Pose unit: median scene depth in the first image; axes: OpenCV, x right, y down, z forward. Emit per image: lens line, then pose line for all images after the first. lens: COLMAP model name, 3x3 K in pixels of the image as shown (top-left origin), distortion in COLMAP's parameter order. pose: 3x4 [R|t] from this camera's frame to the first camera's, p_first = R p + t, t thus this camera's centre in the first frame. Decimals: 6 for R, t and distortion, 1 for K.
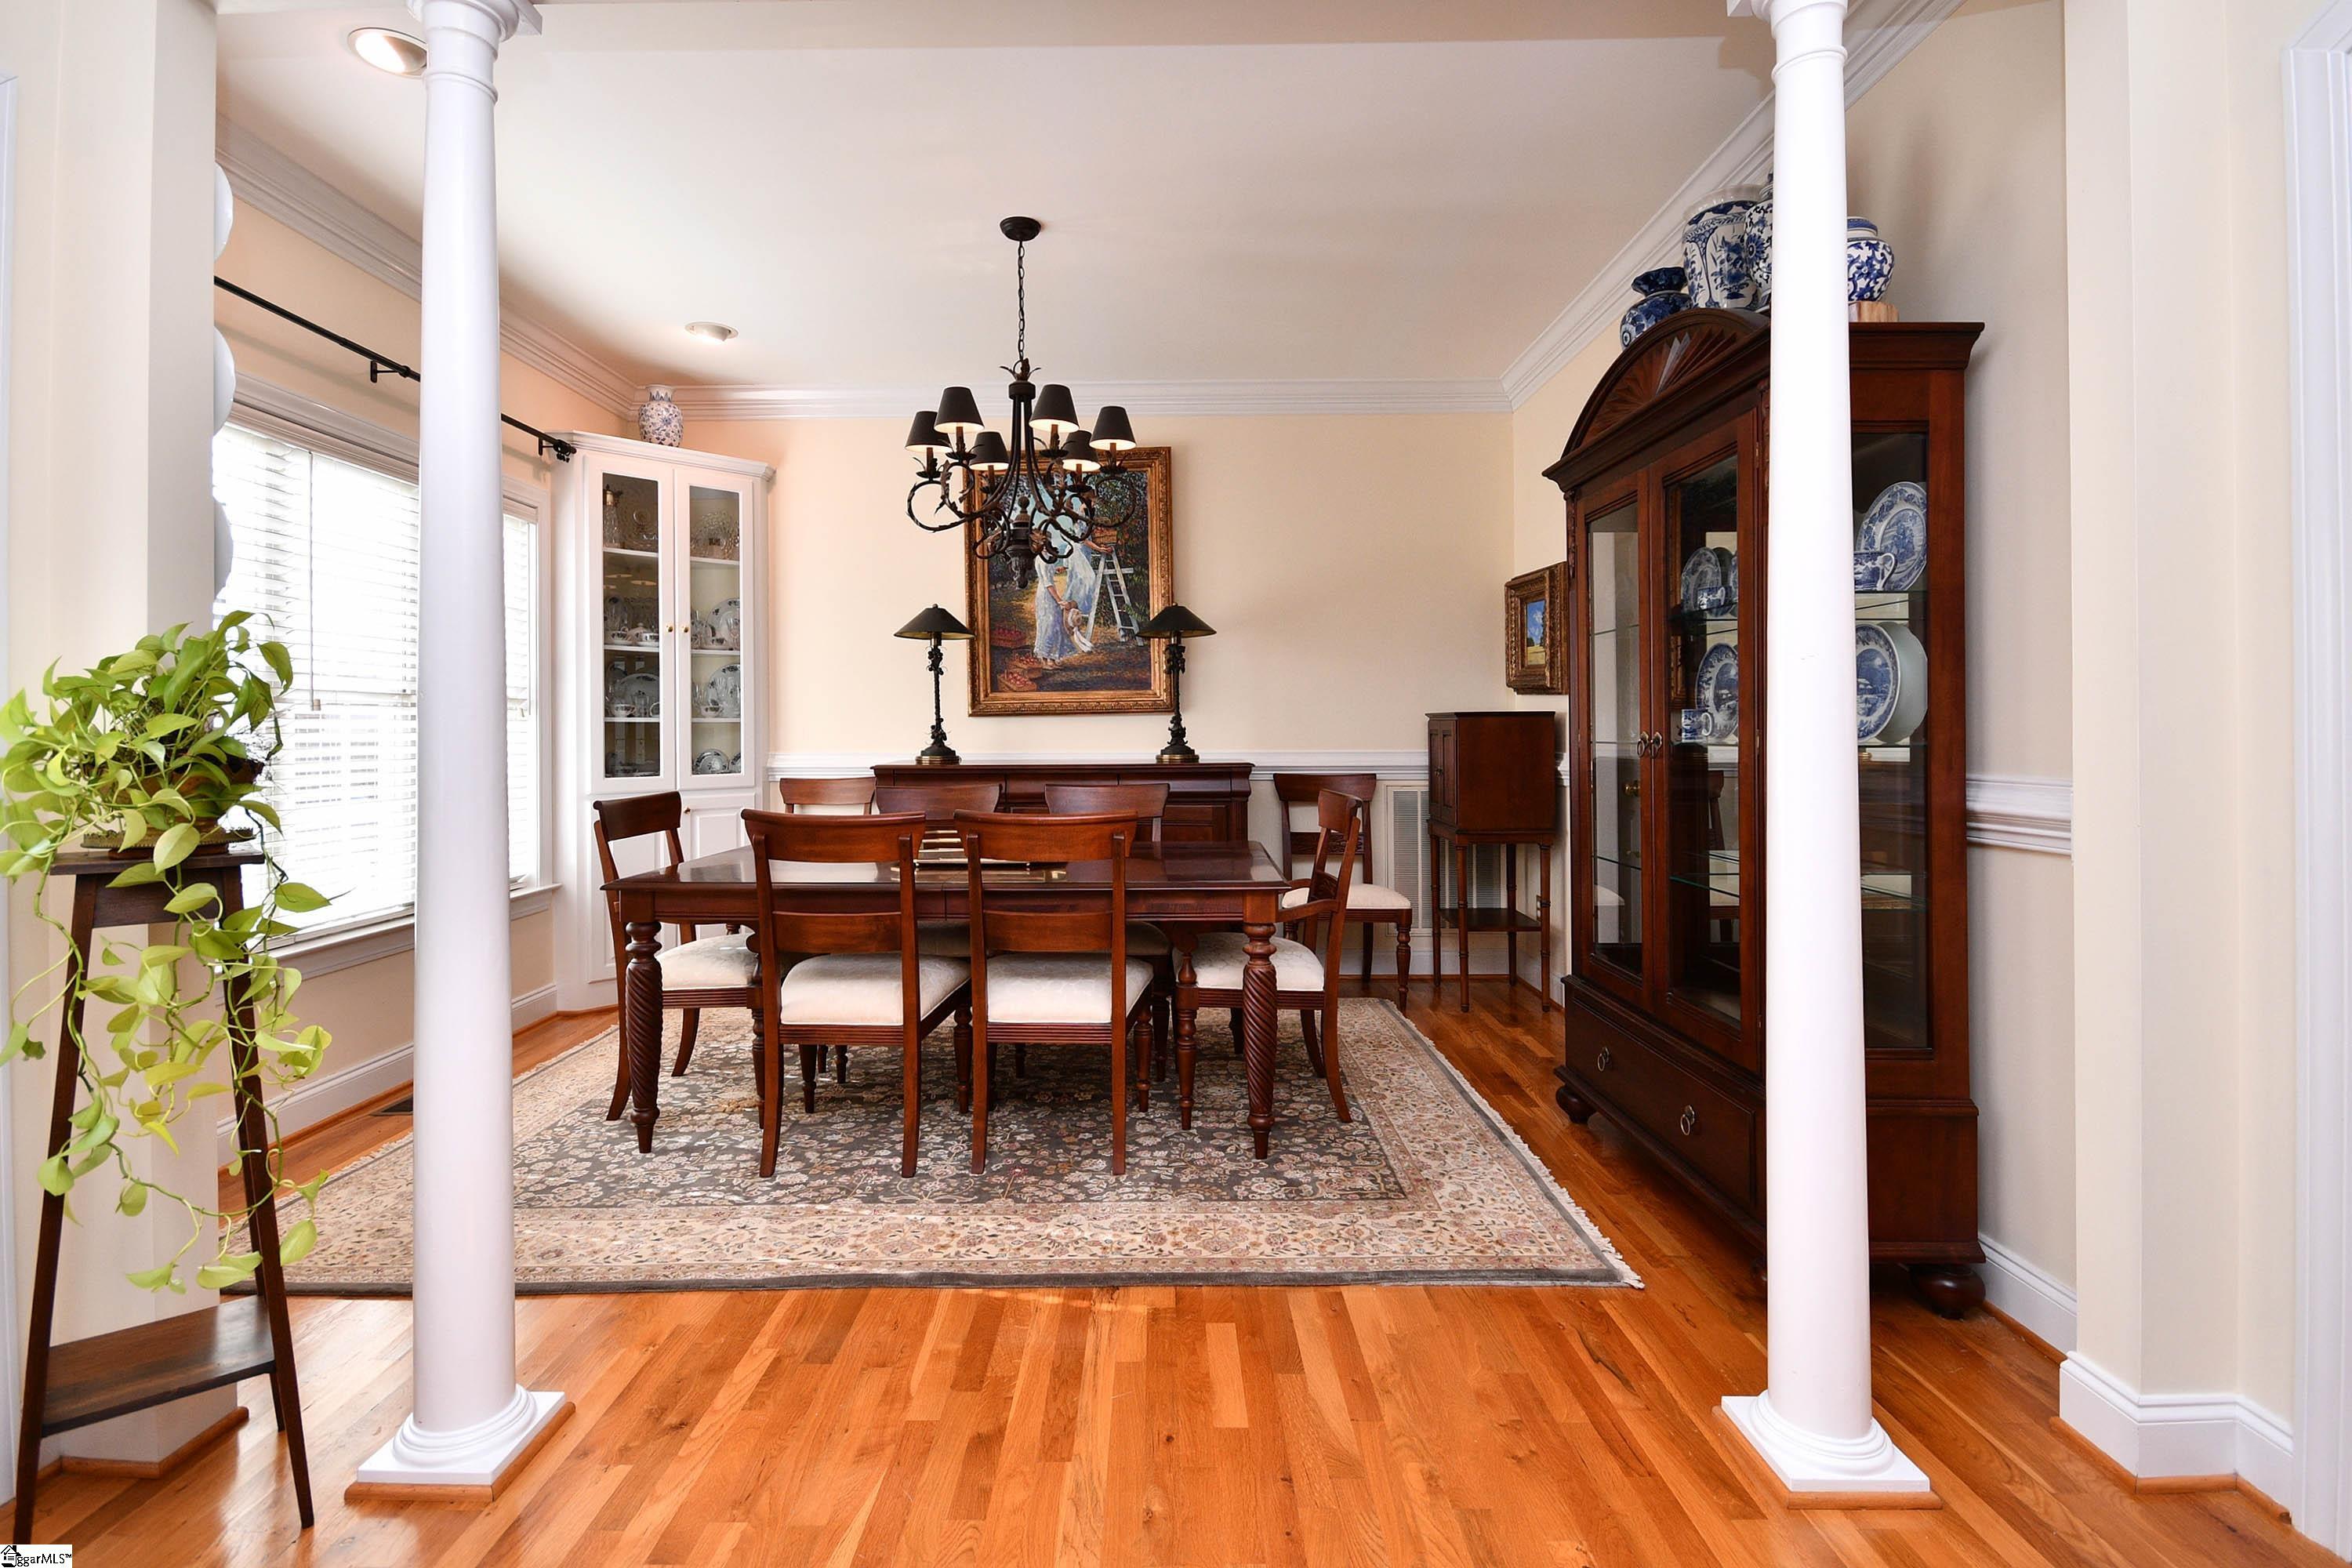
lens RADIAL K [[1058.7, 0, 1176.6], [0, 1058.7, 739.6], [0, 0, 1]] dist [-0.003926, -0.000247]
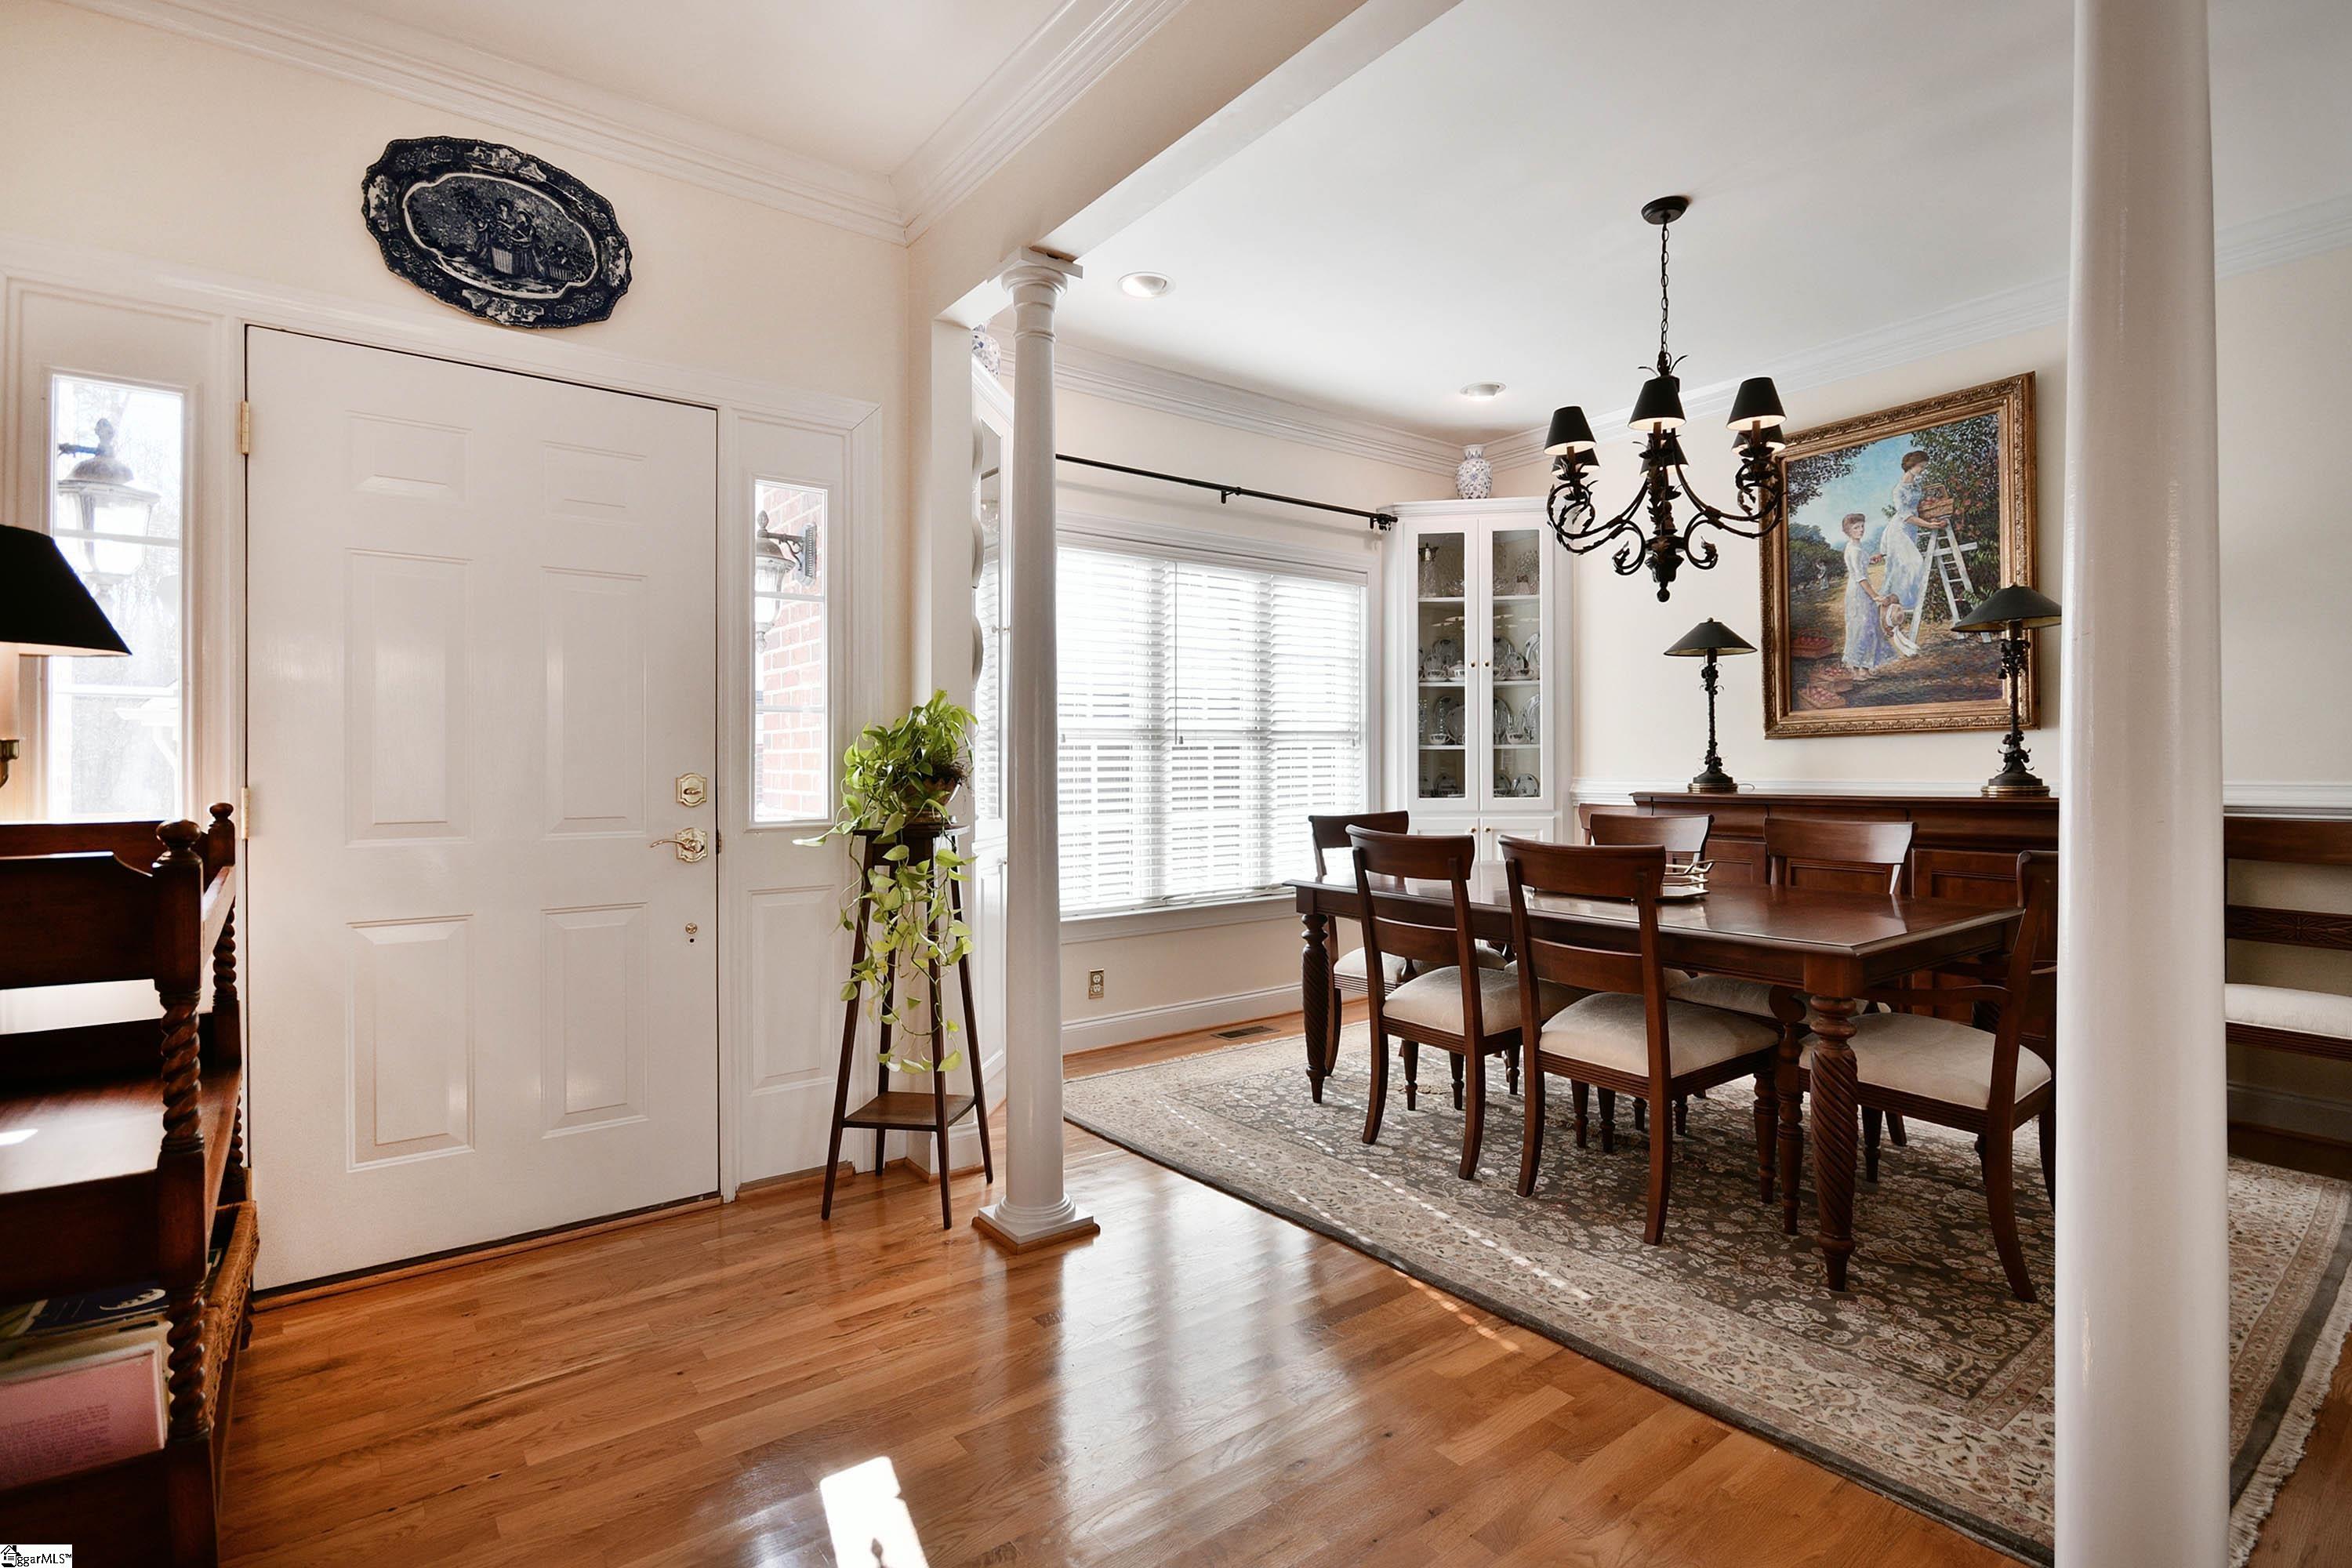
lens RADIAL K [[1008.7, 0, 1083.6], [0, 1008.7, 768.7], [0, 0, 1]] dist [0.011631, 0.000497]
pose [[0.628115, 0.003978, -0.778110, 0.128403], [-0.000920, 0.999990, 0.004370, -0.000373], [0.778120, -0.002029, 0.628113, 0.029805]]
